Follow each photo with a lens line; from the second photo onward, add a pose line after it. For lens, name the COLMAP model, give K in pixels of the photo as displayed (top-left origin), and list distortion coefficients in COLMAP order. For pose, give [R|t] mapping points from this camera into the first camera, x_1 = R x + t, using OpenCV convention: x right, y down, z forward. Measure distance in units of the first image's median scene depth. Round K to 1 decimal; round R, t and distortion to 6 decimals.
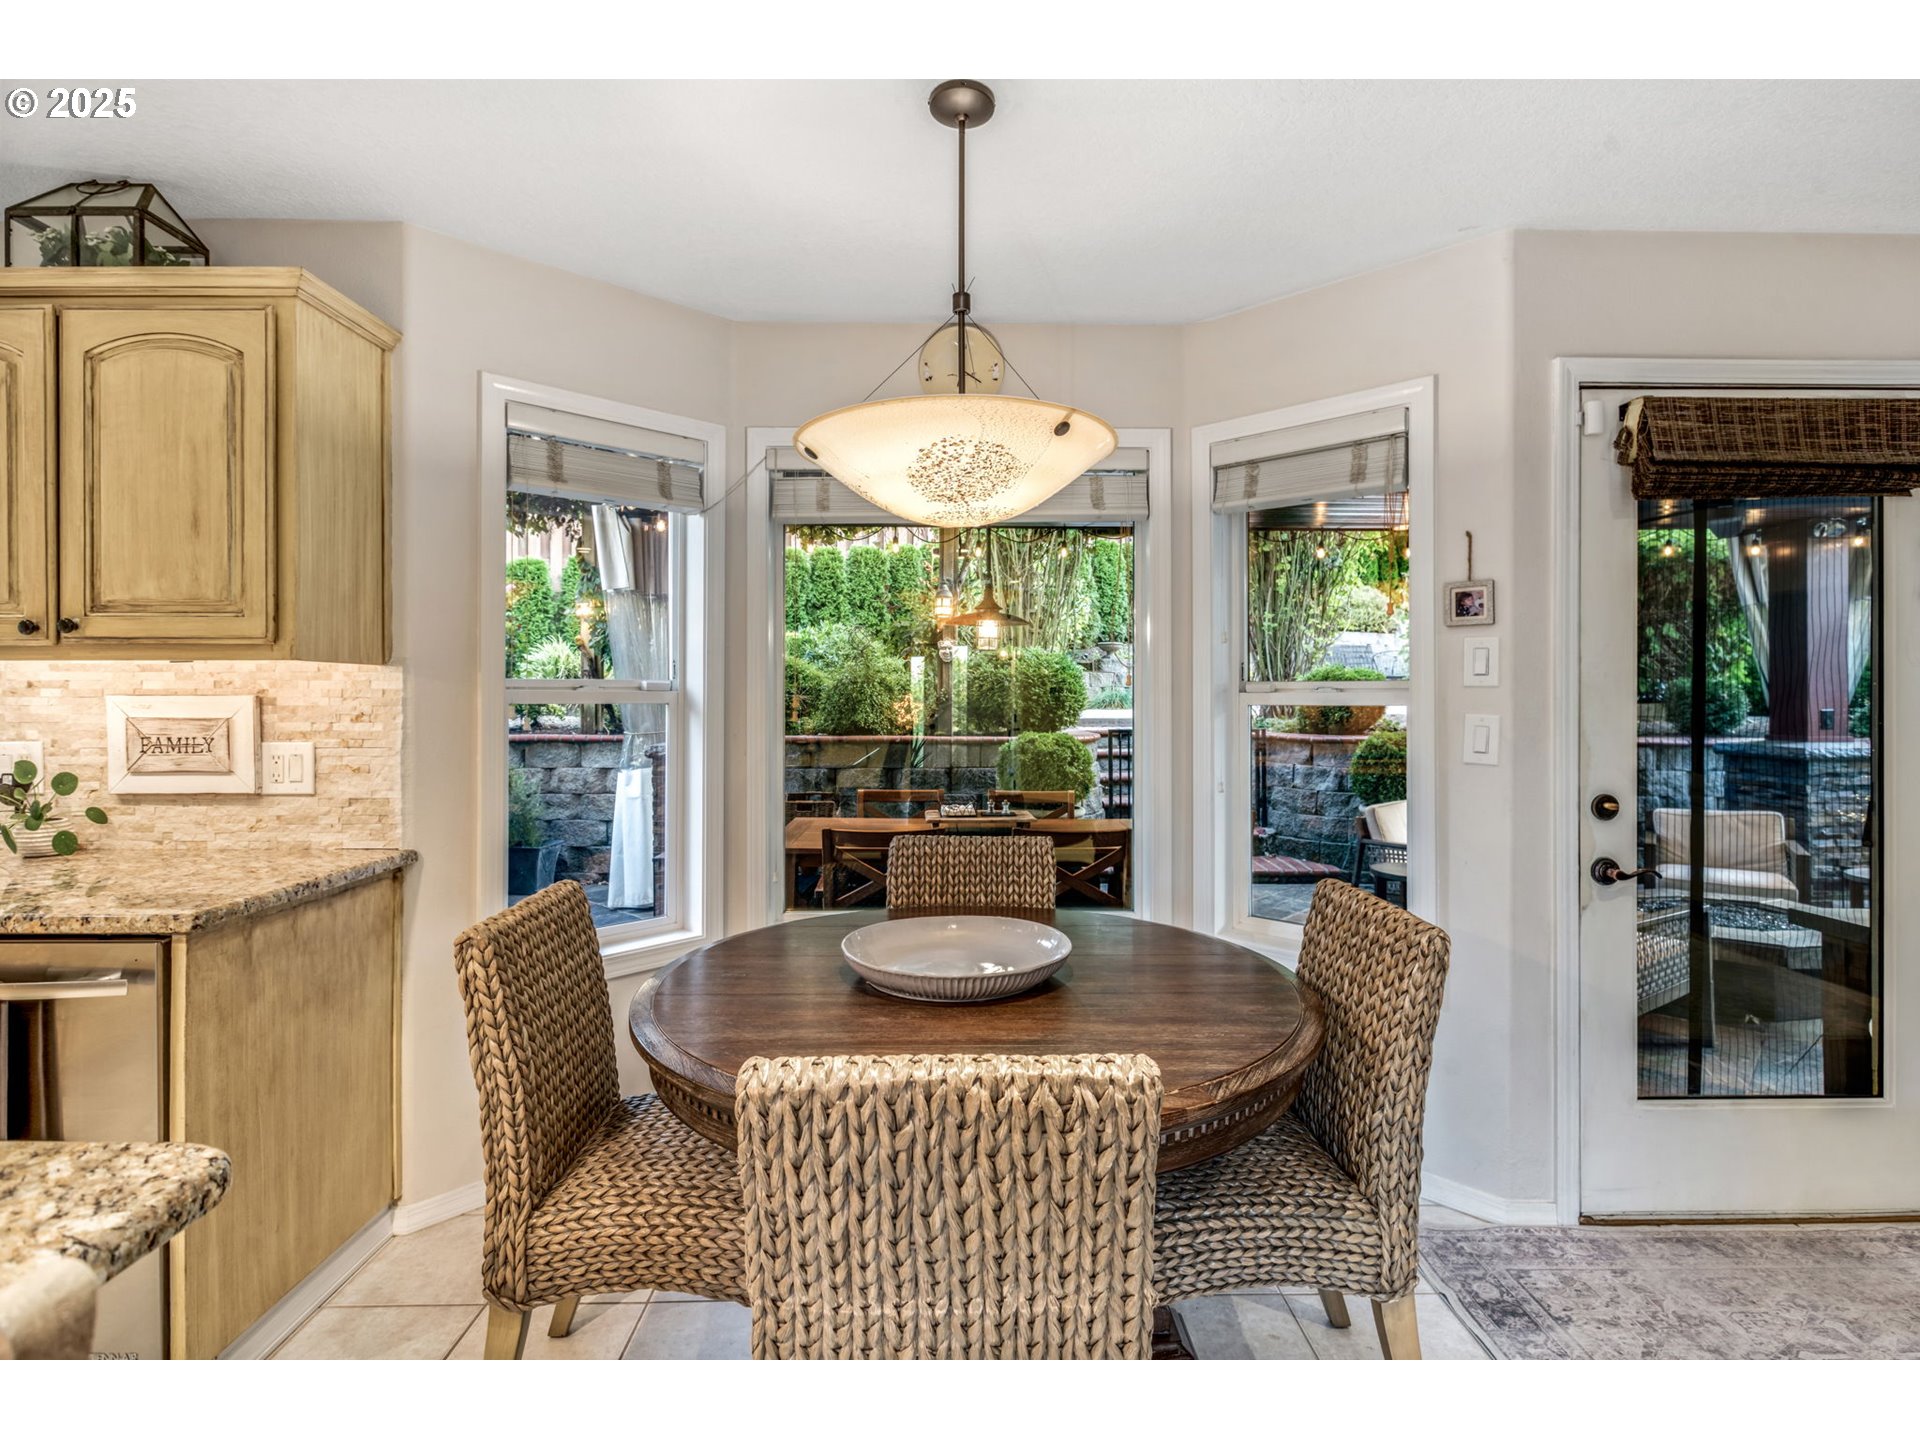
lens RADIAL K [[923.8, 0, 967.4], [0, 923.8, 700.5], [0, 0, 1]] dist [0.000305, -0.000227]
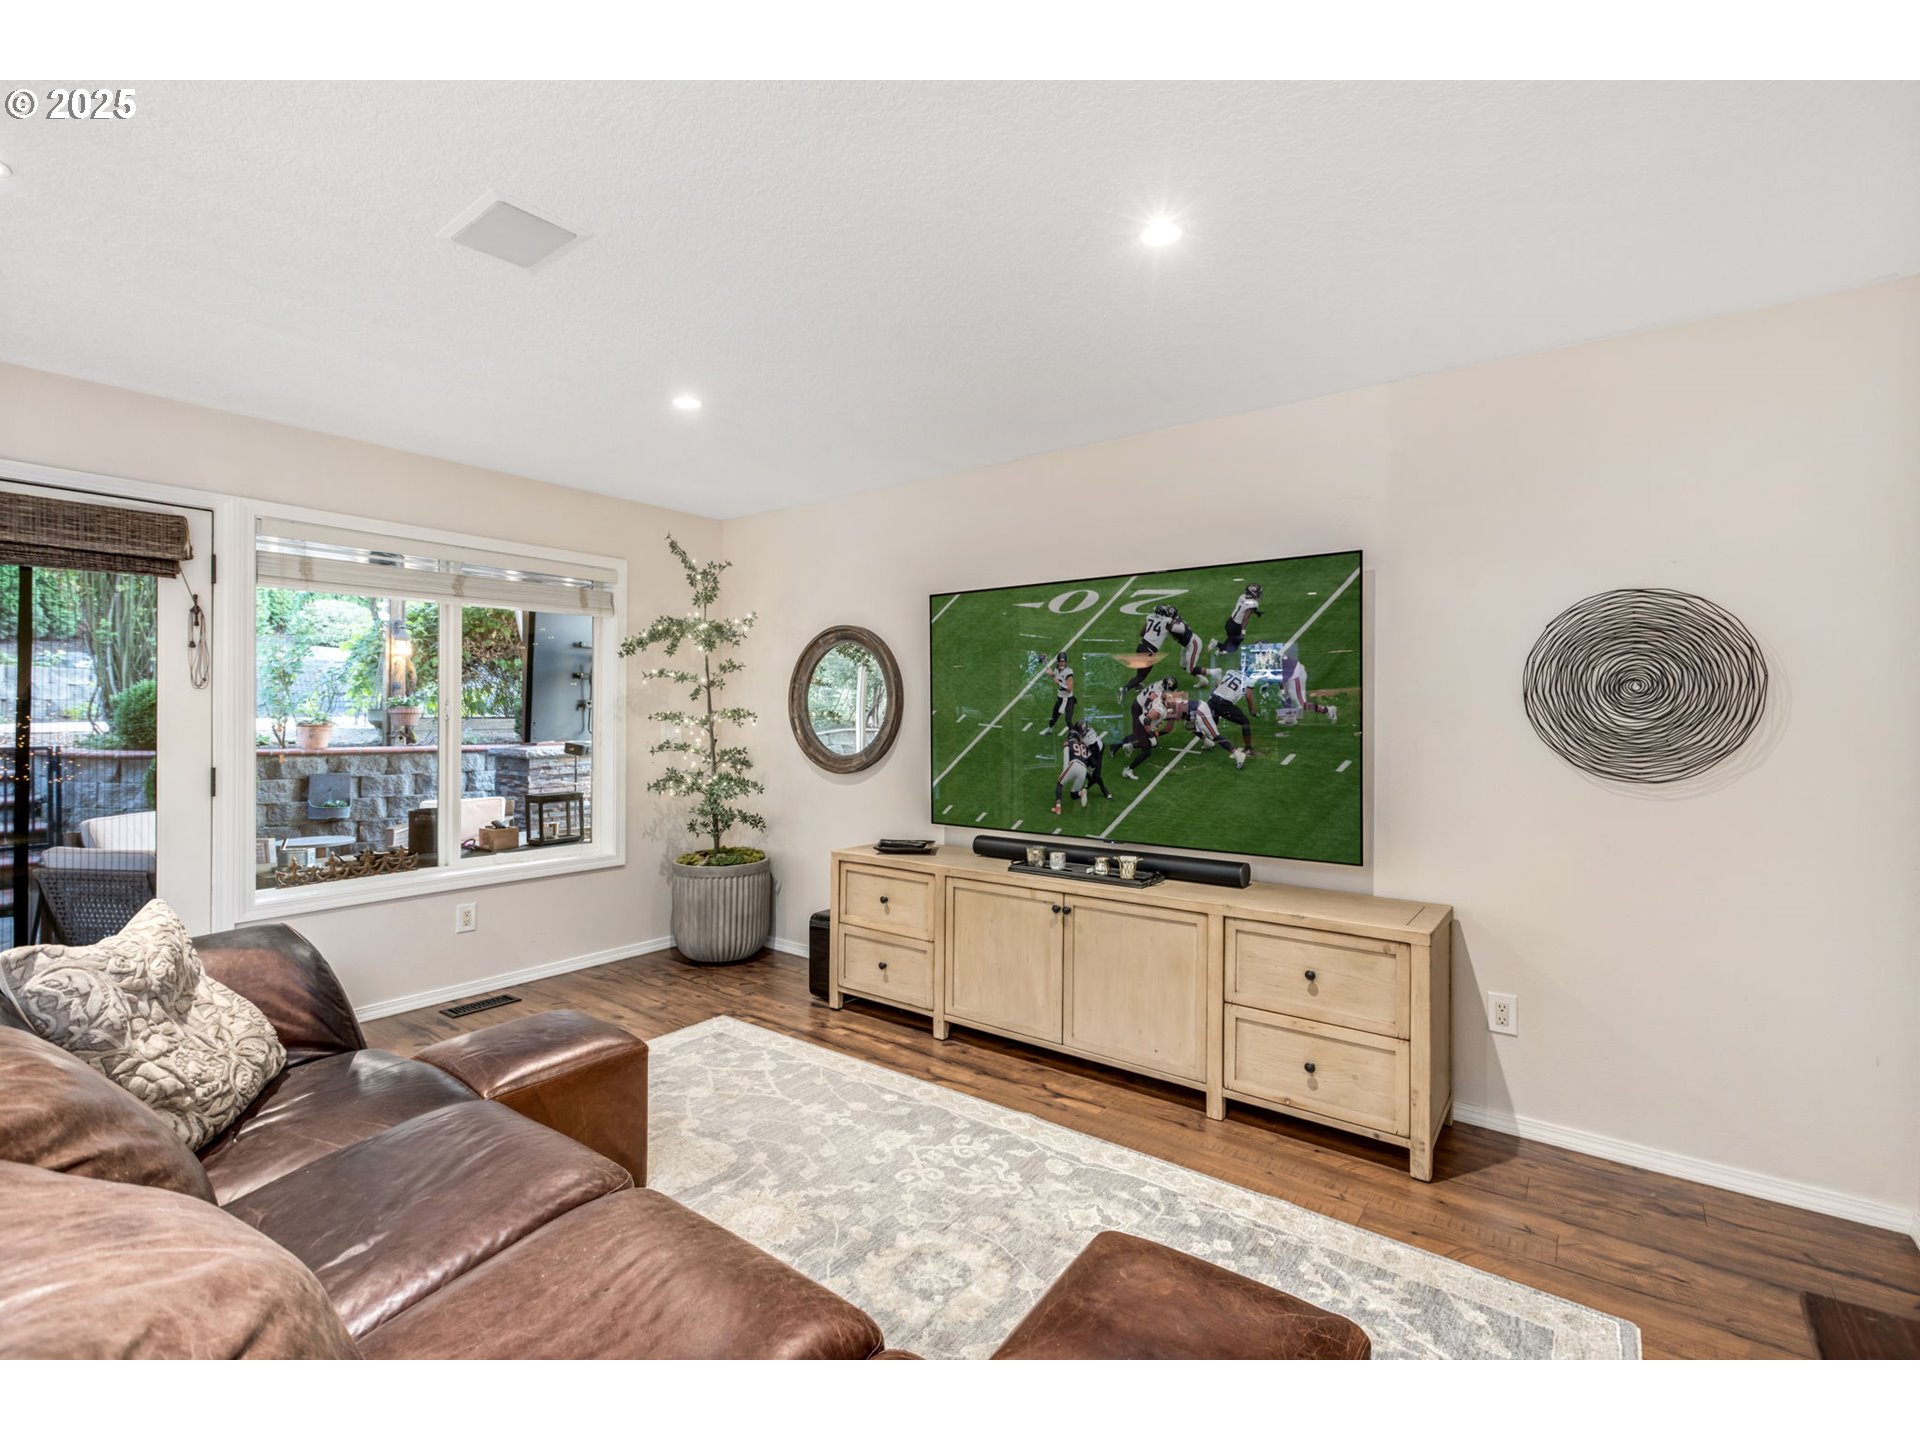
lens RADIAL K [[855.6, 0, 953.6], [0, 855.6, 716.0], [0, 0, 1]] dist [0.000759, -0.000295]
pose [[0.618876, 0.002610, 0.785484, 0.721402], [-0.002006, 0.999996, -0.001743, 0.000400], [-0.785486, -0.000498, 0.618879, -0.845231]]
